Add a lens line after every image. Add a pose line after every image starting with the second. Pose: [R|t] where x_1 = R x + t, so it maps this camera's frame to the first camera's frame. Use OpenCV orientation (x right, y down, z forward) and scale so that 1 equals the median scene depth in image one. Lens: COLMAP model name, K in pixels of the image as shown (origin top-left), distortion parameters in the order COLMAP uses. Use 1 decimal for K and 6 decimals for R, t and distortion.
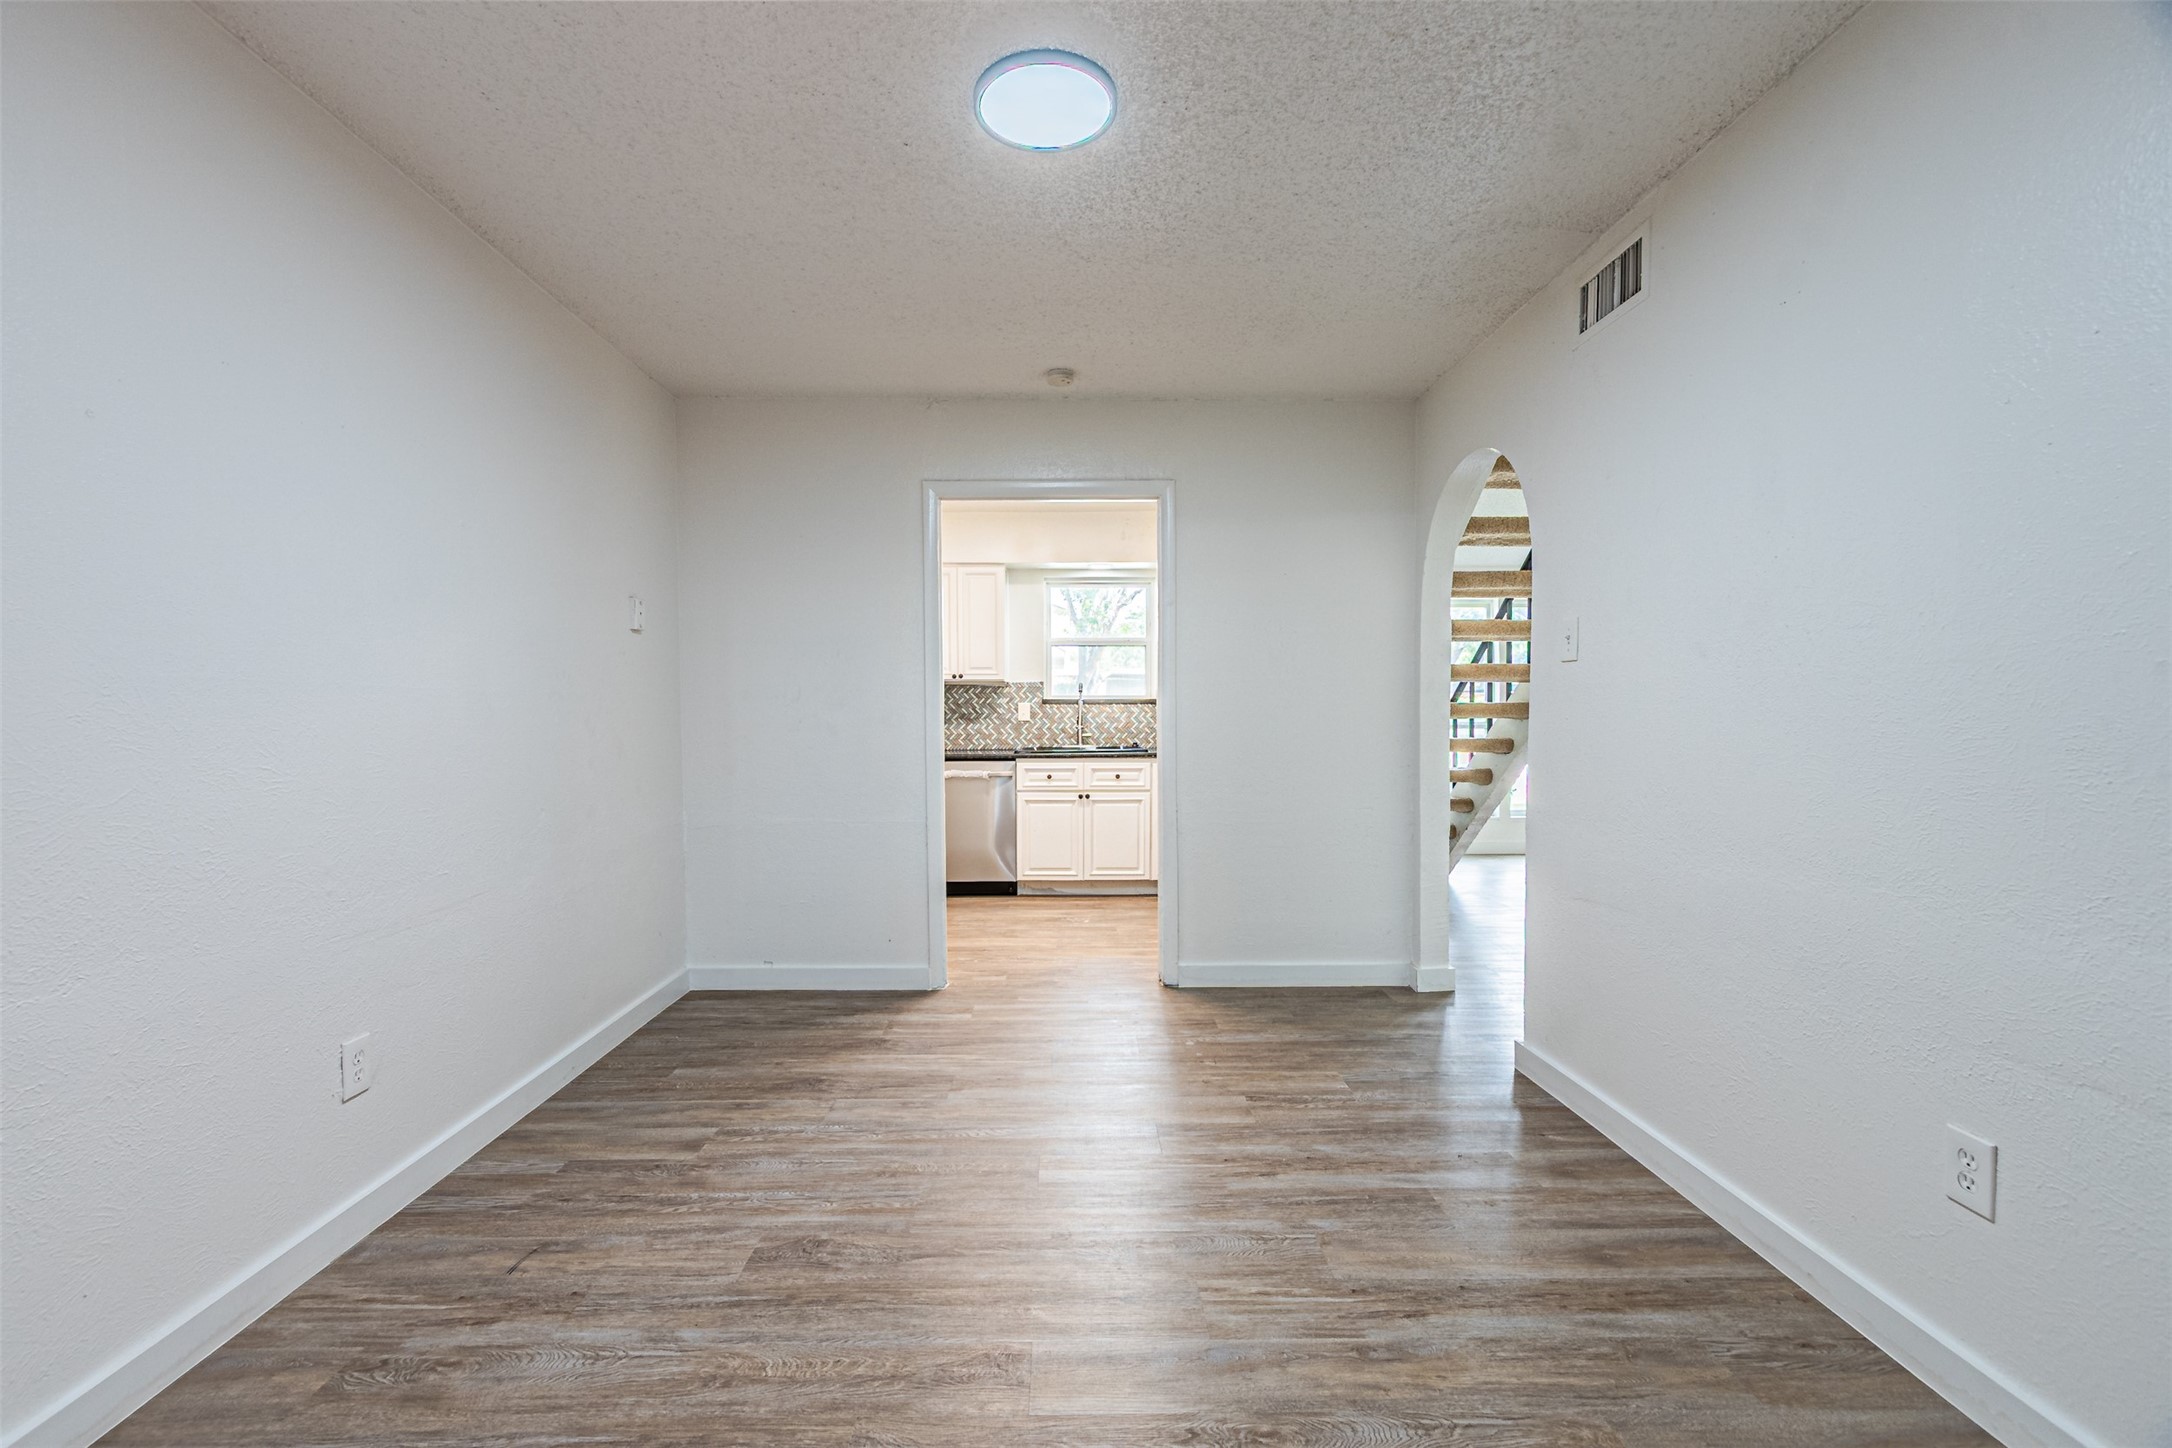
lens RADIAL K [[949.3, 0, 1071.0], [0, 949.3, 751.1], [0, 0, 1]] dist [0.004966, -0.000177]
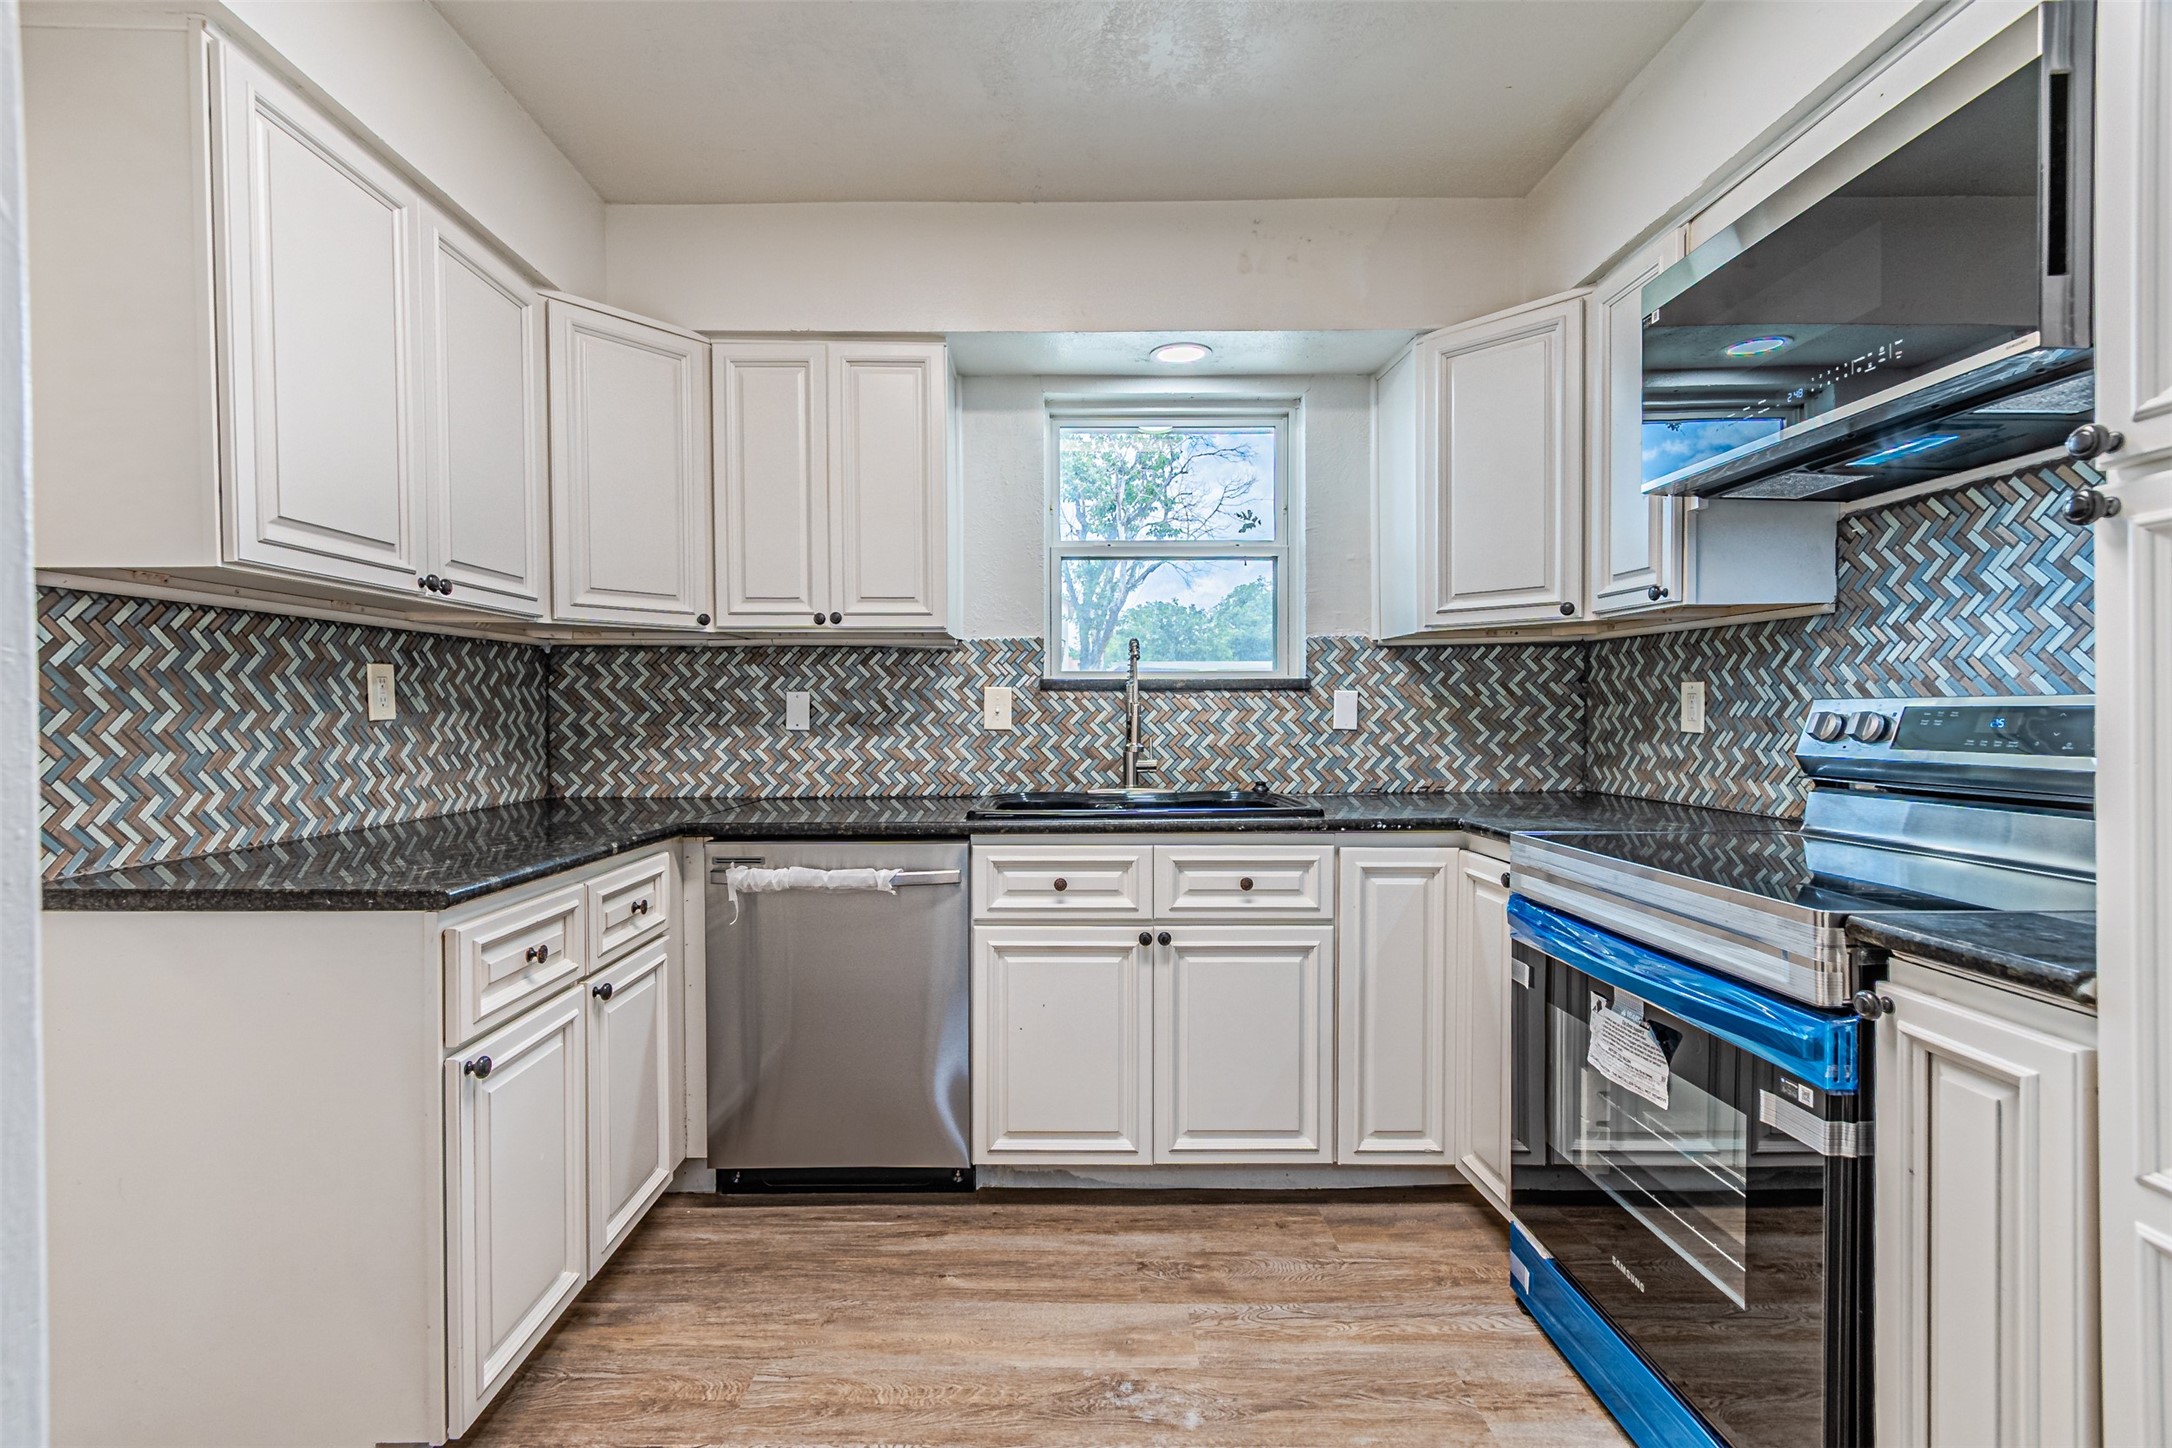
lens RADIAL K [[950.5, 0, 1061.7], [0, 950.5, 724.5], [0, 0, 1]] dist [0.013571, -0.005868]
pose [[0.999987, 0.000688, -0.005033, -0.030172], [-0.000828, 0.999609, -0.027951, -0.036464], [0.005012, 0.027955, 0.999597, 0.935002]]
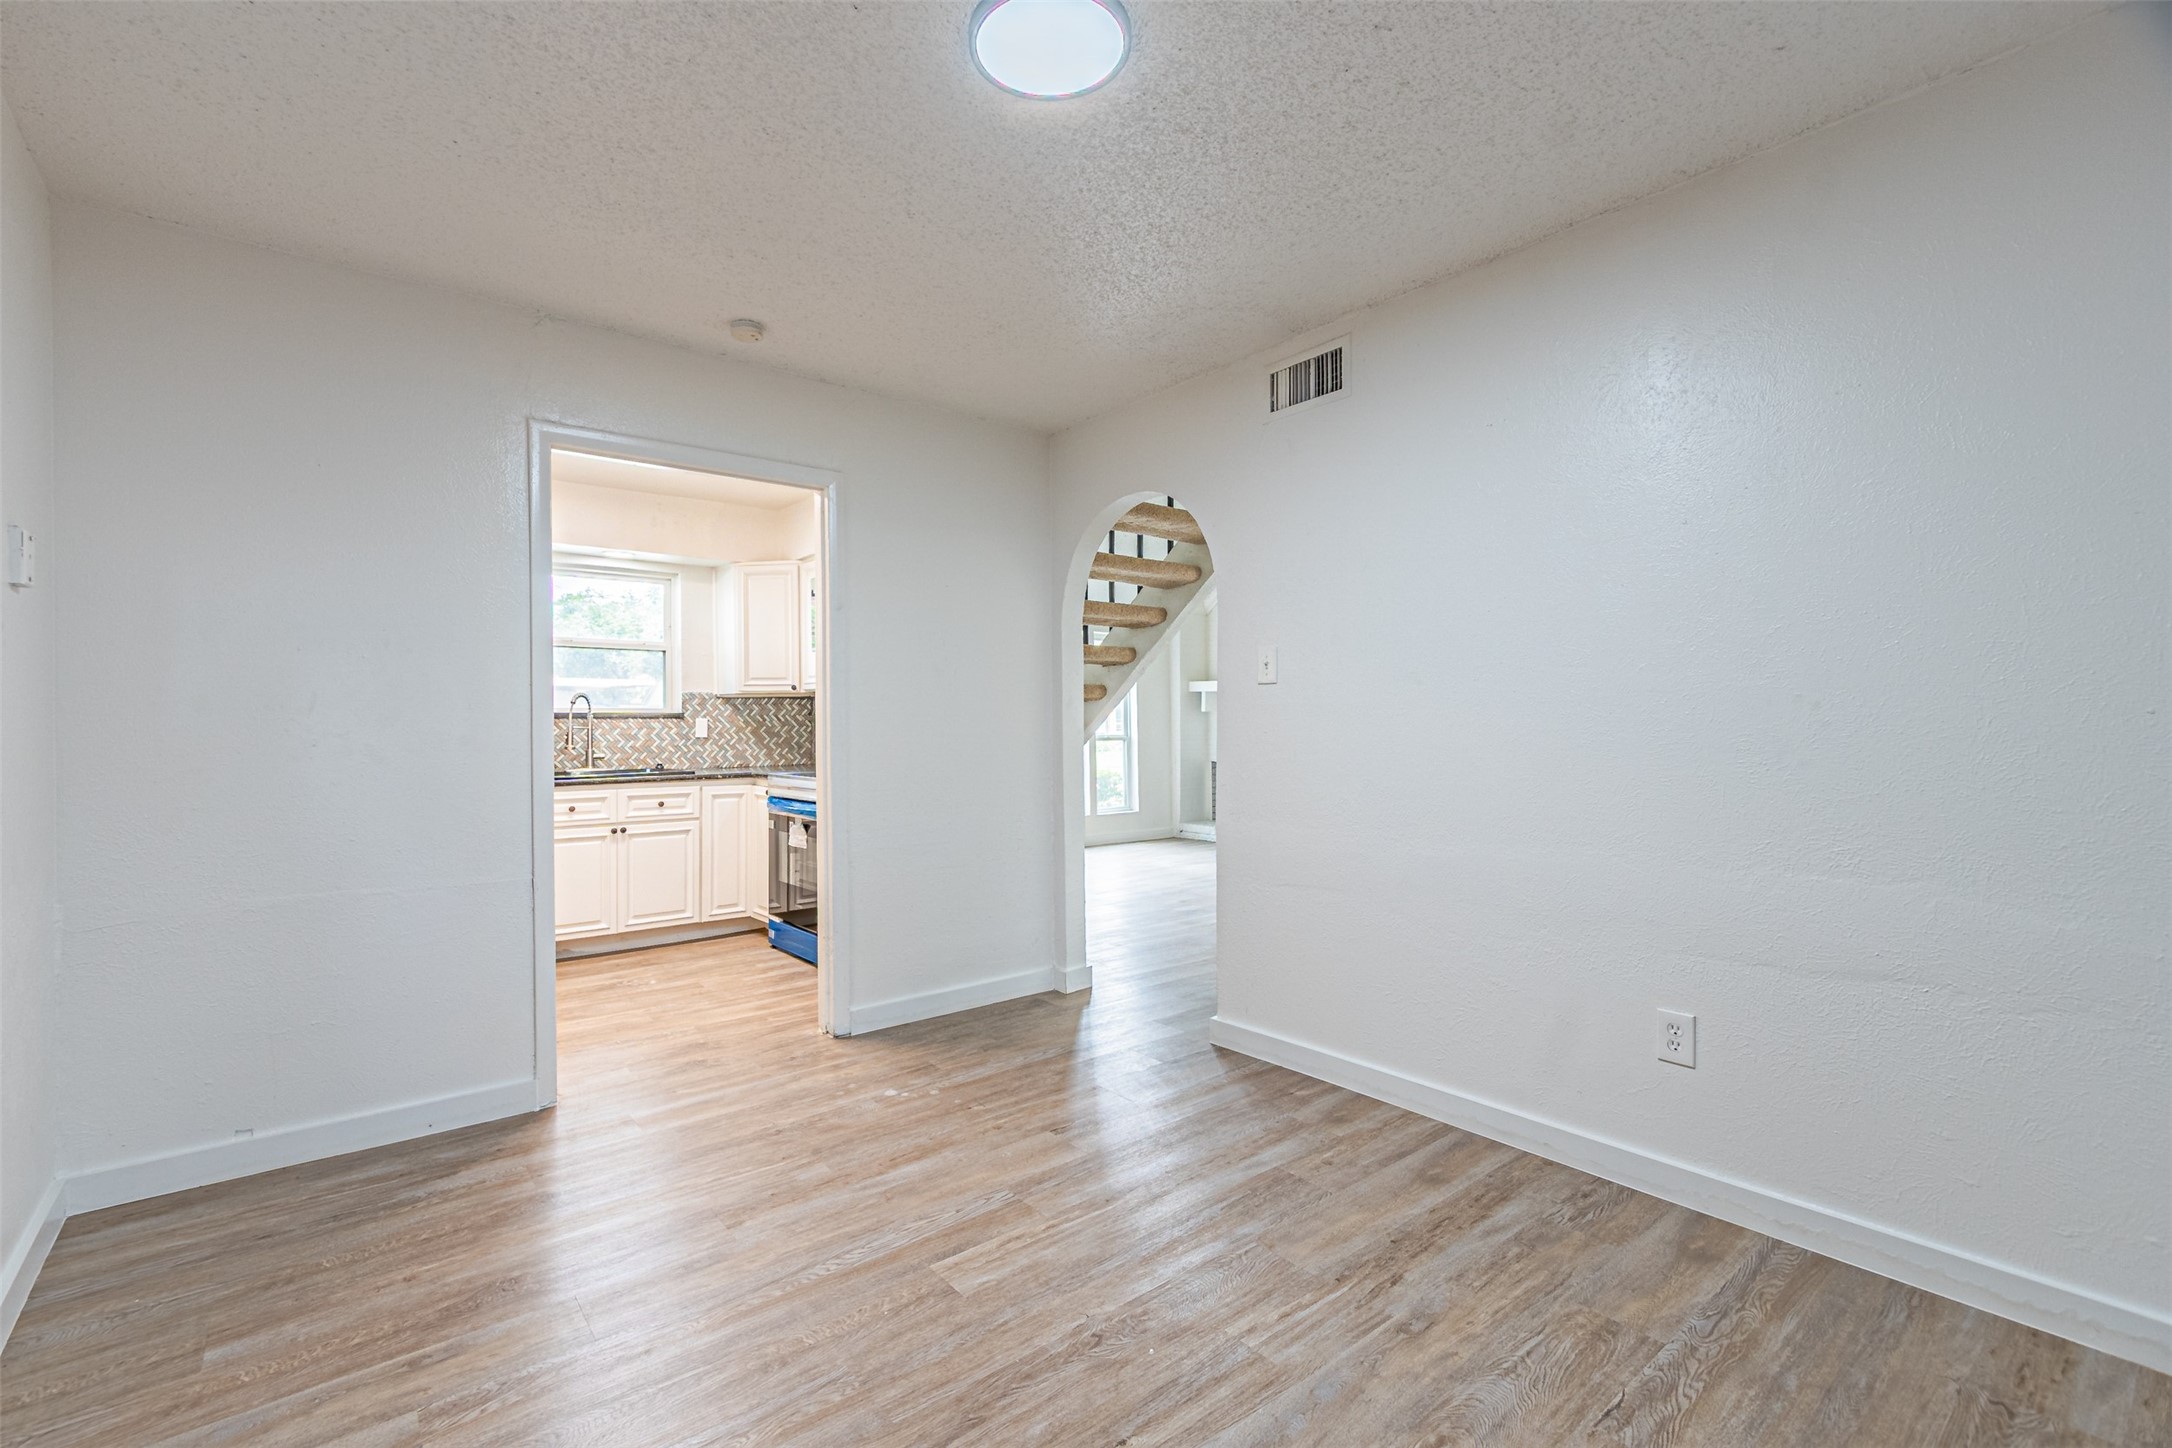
lens RADIAL K [[950.5, 0, 1061.7], [0, 950.5, 724.5], [0, 0, 1]] dist [0.013571, -0.005868]
pose [[0.785731, -0.001901, 0.618566, -0.289293], [0.028768, 0.999026, -0.033472, -0.008259], [-0.617899, 0.044095, 0.785020, 0.164194]]
